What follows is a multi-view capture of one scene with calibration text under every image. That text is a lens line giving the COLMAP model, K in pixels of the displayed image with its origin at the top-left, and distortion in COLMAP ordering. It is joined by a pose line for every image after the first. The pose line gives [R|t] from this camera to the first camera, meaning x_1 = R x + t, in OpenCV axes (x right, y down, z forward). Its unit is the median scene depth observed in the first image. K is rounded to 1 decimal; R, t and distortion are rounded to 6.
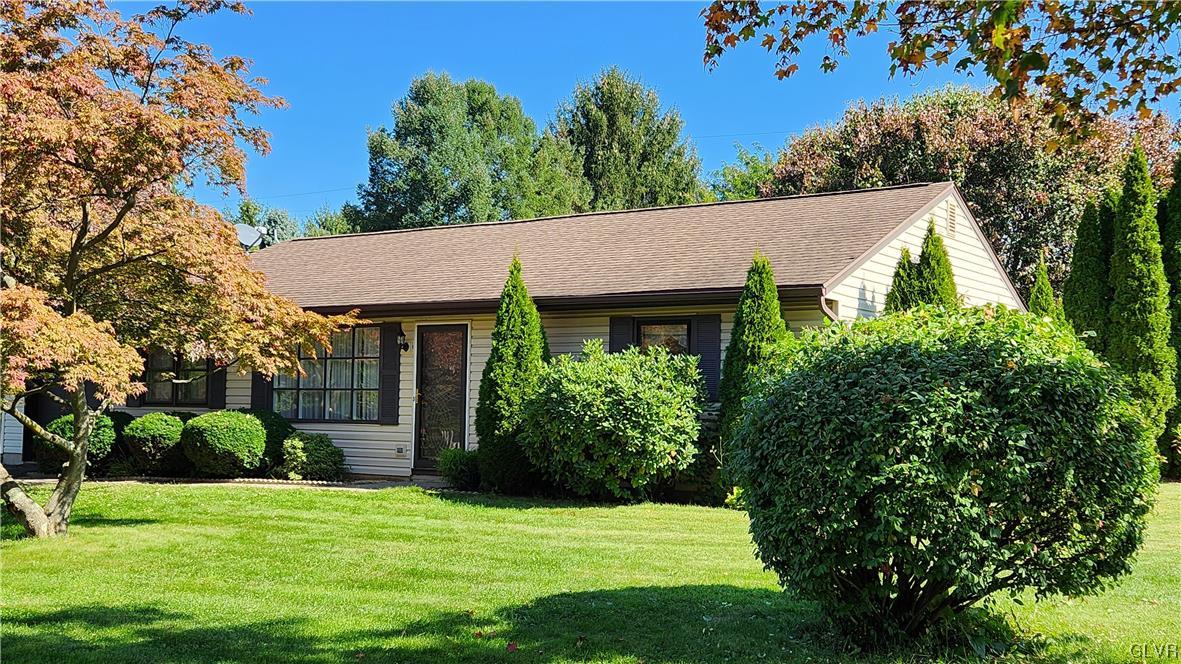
lens RADIAL K [[1312.0, 0, 590.5], [0, 1312.0, 332.0], [0, 0, 1]] dist [0.010087, 0.018398]
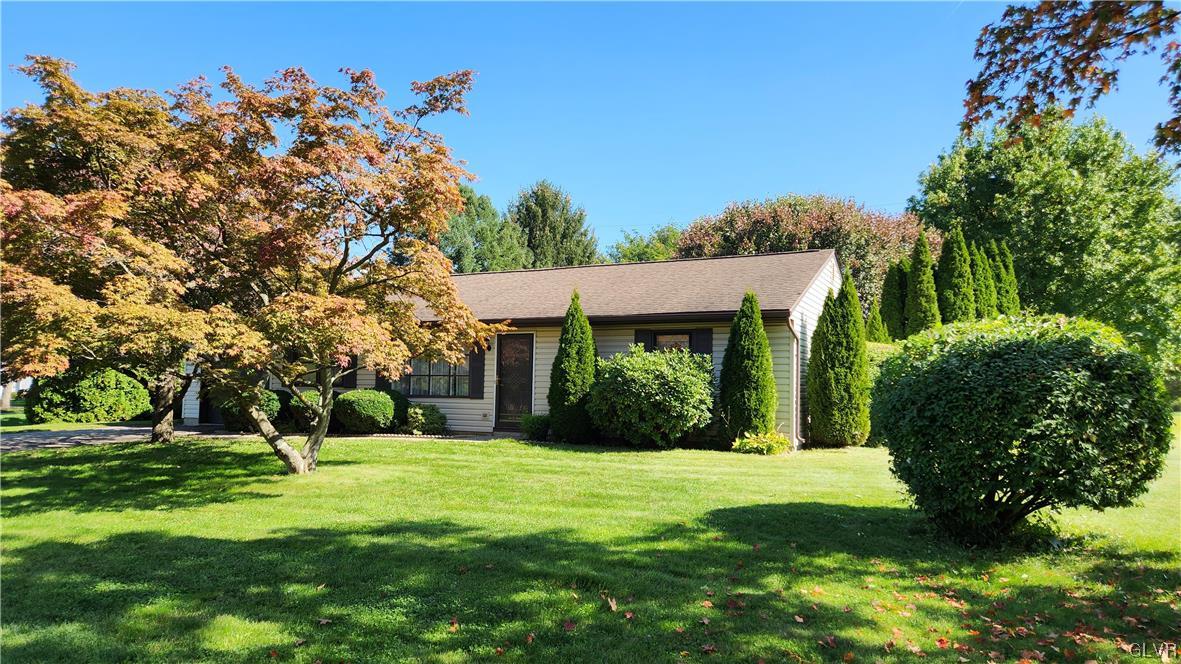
lens RADIAL K [[796.5, 0, 590.1], [0, 796.5, 370.4], [0, 0, 1]] dist [0.003438, 0.000977]
pose [[0.993365, 0.007553, 0.114754, -0.149588], [-0.011047, 0.999494, 0.029845, 0.009610], [-0.114471, -0.030914, 0.992945, 0.070950]]
